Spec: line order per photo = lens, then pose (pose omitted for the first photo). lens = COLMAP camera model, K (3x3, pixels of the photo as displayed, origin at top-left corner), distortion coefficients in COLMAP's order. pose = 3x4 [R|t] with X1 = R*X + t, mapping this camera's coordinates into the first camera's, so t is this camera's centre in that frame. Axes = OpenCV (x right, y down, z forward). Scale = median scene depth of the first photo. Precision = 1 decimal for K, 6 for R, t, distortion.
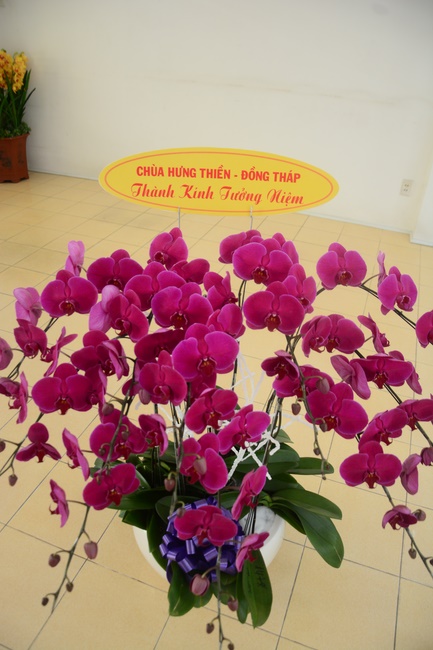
lens RADIAL K [[505.4, 0, 215.4], [0, 505.4, 339.7], [0, 0, 1]] dist [-0.168678, 0.124880]
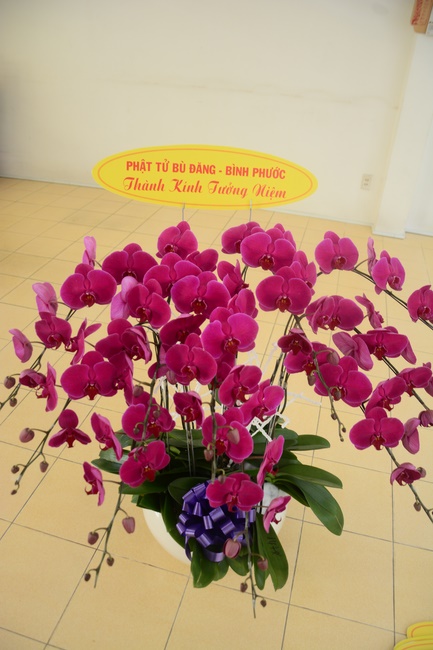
lens RADIAL K [[505.4, 0, 215.4], [0, 505.4, 339.7], [0, 0, 1]] dist [-0.168678, 0.124880]
pose [[0.995628, -0.048972, 0.079543, -0.116944], [0.049052, 0.998796, 0.000955, 0.032968], [-0.079494, 0.002950, 0.996831, -0.074071]]
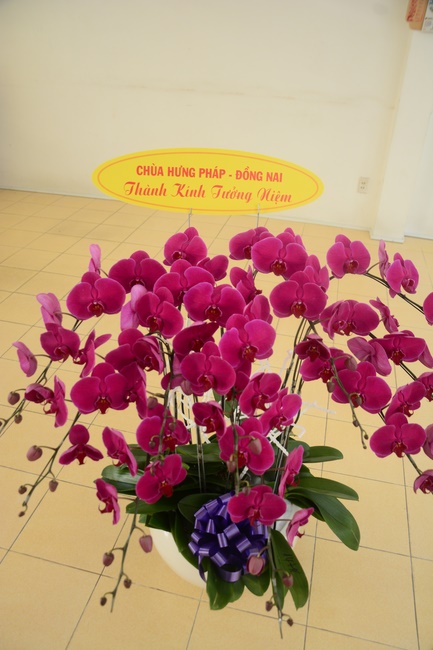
lens RADIAL K [[530.1, 0, 217.0], [0, 530.1, 339.5], [0, 0, 1]] dist [-0.163750, 0.161074]
pose [[0.991835, -0.070766, 0.106094, -0.170386], [0.073768, 0.996971, -0.024632, 0.041142], [-0.104029, 0.032257, 0.994051, -0.084669]]
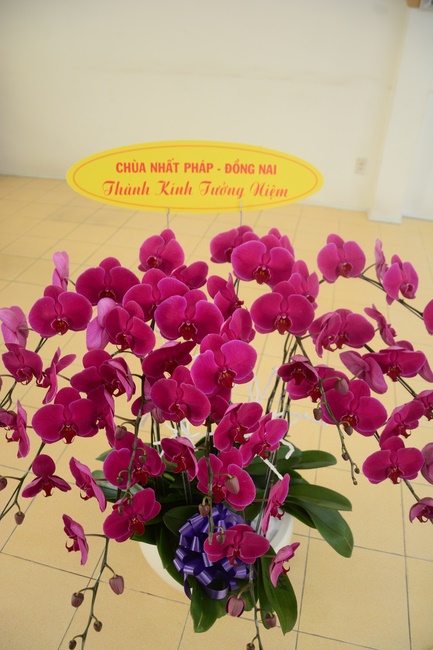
lens RADIAL K [[500.8, 0, 216.5], [0, 500.8, 340.0], [0, 0, 1]] dist [-0.164228, 0.107311]
pose [[0.992354, -0.087638, 0.086909, -0.092038], [0.085081, 0.995837, 0.032716, -0.043986], [-0.089414, -0.025071, 0.995679, 0.067483]]
